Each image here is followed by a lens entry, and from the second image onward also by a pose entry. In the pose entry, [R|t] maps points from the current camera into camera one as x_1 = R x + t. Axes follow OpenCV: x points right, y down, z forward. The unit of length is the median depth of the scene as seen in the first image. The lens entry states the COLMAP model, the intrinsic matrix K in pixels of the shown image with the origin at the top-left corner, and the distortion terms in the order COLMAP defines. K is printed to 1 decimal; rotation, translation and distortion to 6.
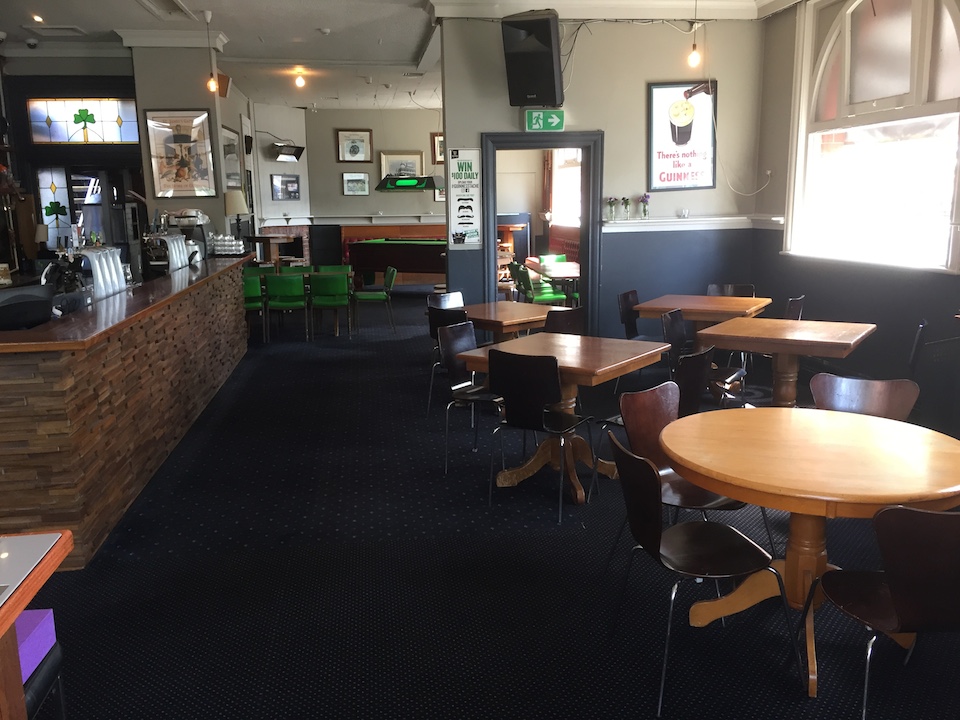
lens RADIAL K [[824.5, 0, 483.8], [0, 824.5, 364.5], [0, 0, 1]] dist [0.055851, -0.067777]
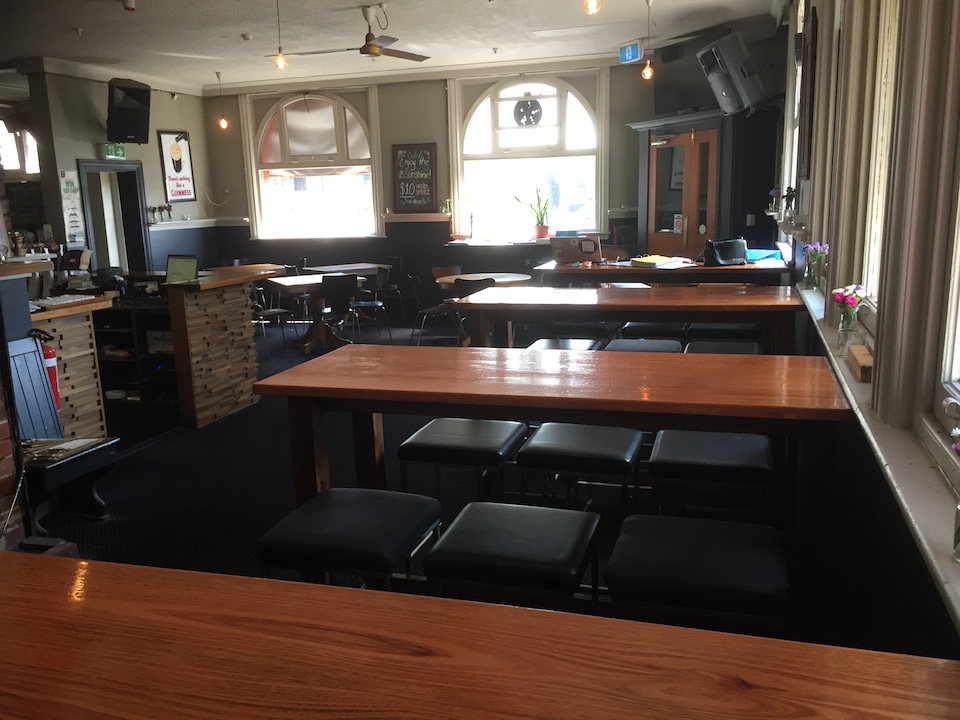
lens RADIAL K [[824.5, 0, 479.9], [0, 824.5, 360.8], [0, 0, 1]] dist [0.055851, -0.067777]
pose [[0.434308, -0.172689, 0.884056, -1.060915], [0.200428, 0.975373, 0.092063, 0.048993], [-0.878183, 0.137206, 0.458224, -0.156899]]
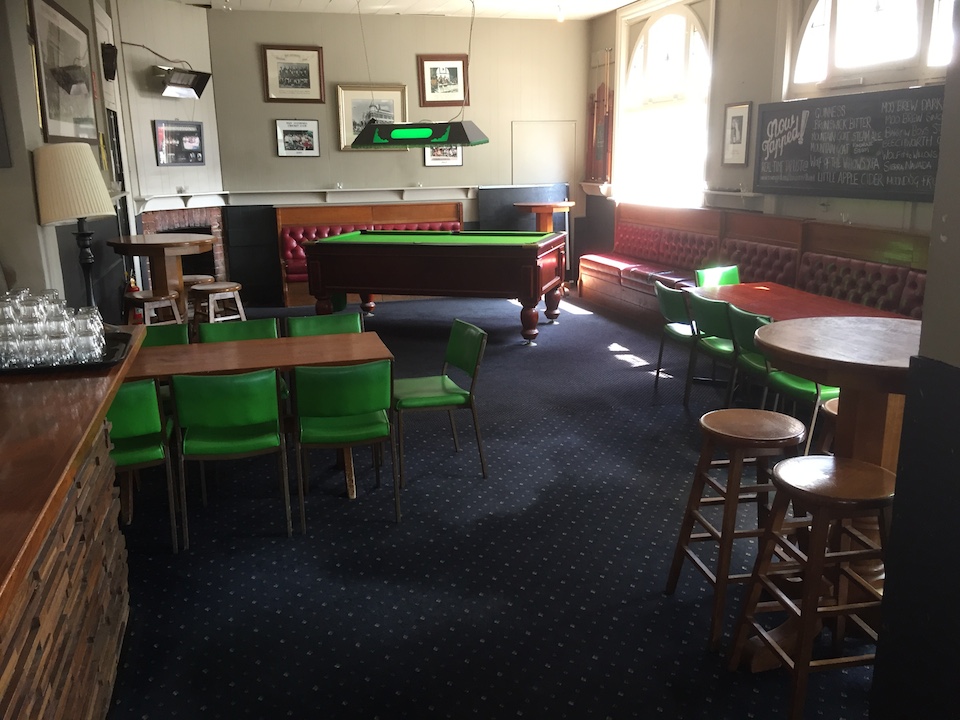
lens RADIAL K [[824.5, 0, 480.2], [0, 824.5, 356.0], [0, 0, 1]] dist [0.055851, -0.067777]
pose [[0.991053, -0.033719, 0.129137, -0.116894], [0.029290, 0.998921, 0.036051, -0.083940], [-0.130214, -0.031946, 0.990971, 0.411784]]
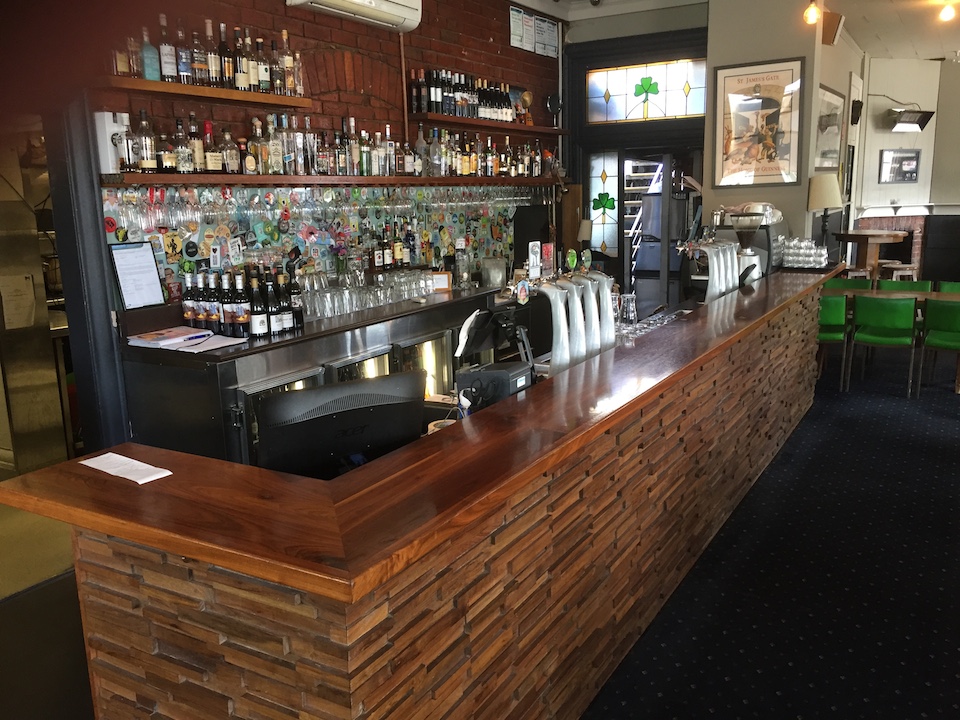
lens RADIAL K [[824.5, 0, 483.3], [0, 824.5, 362.0], [0, 0, 1]] dist [0.055851, -0.067777]
pose [[0.780714, 0.120666, -0.613128, -0.048941], [-0.109323, 0.992421, 0.056108, -0.038336], [0.615252, 0.023225, 0.787989, 0.174204]]
